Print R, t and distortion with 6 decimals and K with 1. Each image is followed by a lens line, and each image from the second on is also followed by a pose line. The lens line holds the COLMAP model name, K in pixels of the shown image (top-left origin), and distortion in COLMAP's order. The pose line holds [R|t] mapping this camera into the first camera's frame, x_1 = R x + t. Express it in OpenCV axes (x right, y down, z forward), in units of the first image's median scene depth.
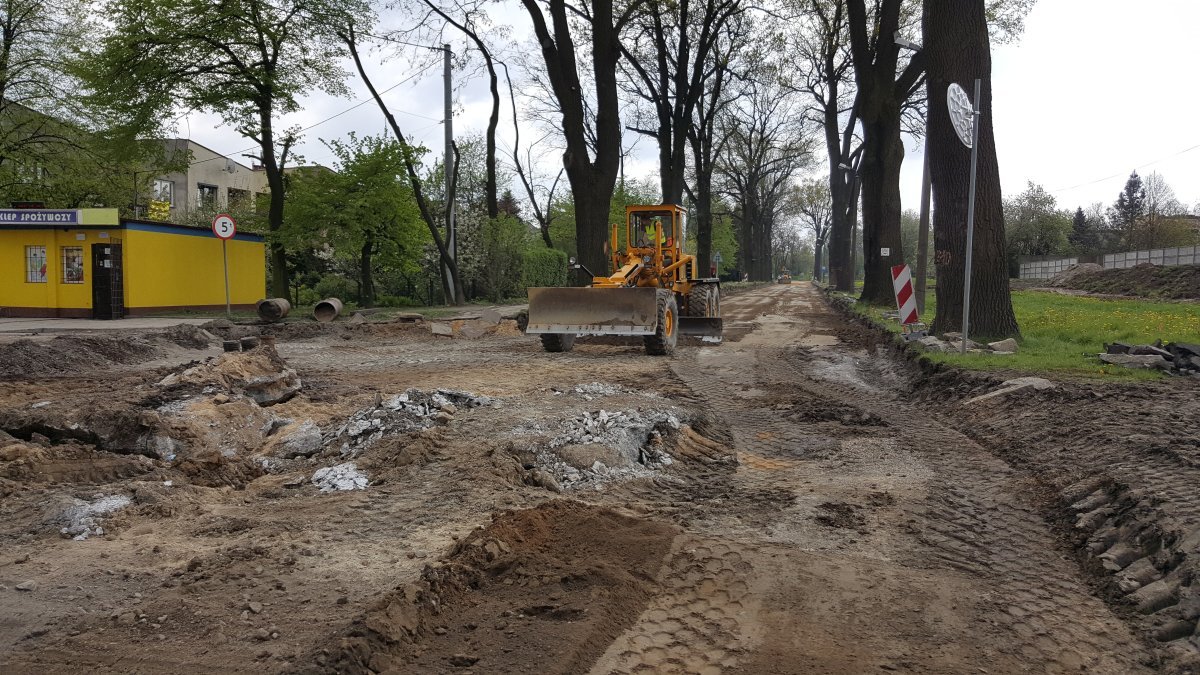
lens RADIAL K [[801.8, 0, 600.0], [0, 801.8, 337.5], [0, 0, 1]] dist [0.005335, 0.000193]
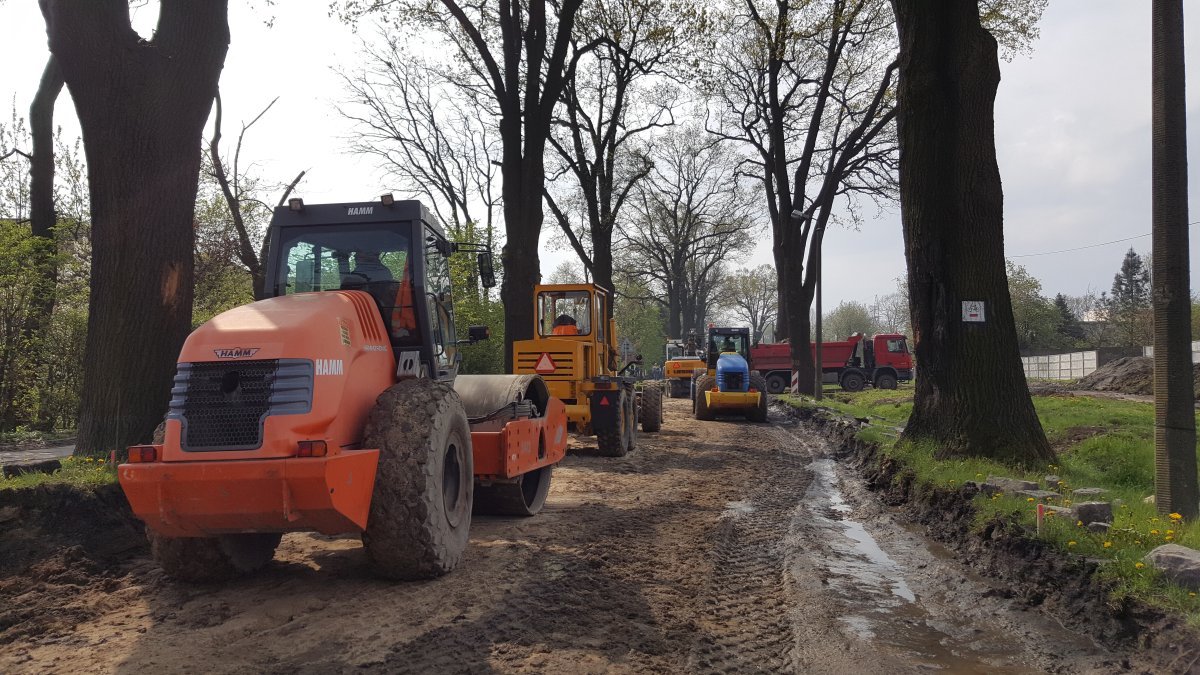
lens RADIAL K [[801.8, 0, 600.0], [0, 801.8, 337.5], [0, 0, 1]] dist [0.005335, 0.000193]
pose [[0.997047, 0.006105, 0.076550, 0.044643], [0.003177, 0.992702, -0.120555, -0.014650], [-0.076727, 0.120442, 0.989751, 0.188071]]
